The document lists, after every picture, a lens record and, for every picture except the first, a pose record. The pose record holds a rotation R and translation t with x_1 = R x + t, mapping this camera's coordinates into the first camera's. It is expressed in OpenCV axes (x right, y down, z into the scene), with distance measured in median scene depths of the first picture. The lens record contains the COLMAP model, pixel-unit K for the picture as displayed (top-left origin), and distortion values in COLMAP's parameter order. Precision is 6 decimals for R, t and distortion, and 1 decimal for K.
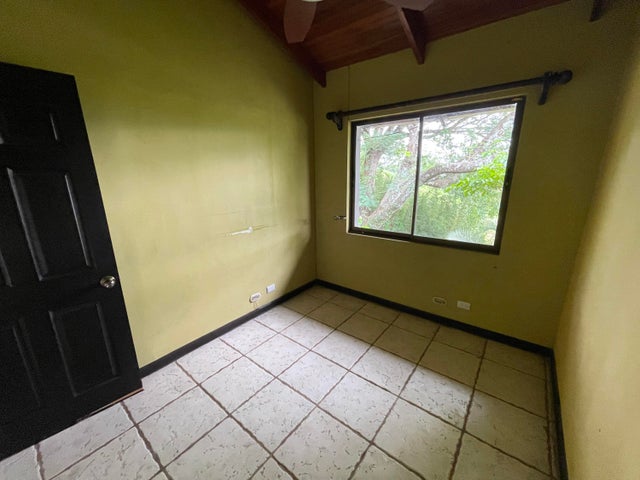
lens RADIAL K [[260.6, 0, 319.2], [0, 260.6, 240.8], [0, 0, 1]] dist [-0.002424, 0.001155]
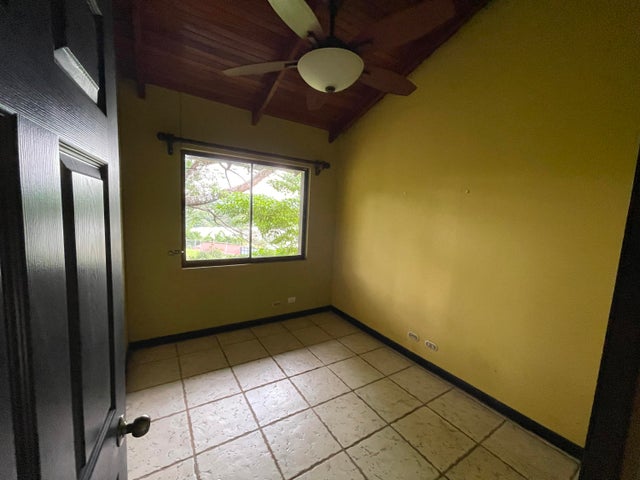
lens RADIAL K [[260.6, 0, 318.2], [0, 260.6, 238.8], [0, 0, 1]] dist [-0.002424, 0.001155]
pose [[0.329392, -0.067833, 0.941754, -0.725368], [0.183871, 0.982929, 0.006487, -0.064788], [-0.926117, 0.171024, 0.336241, 0.333468]]
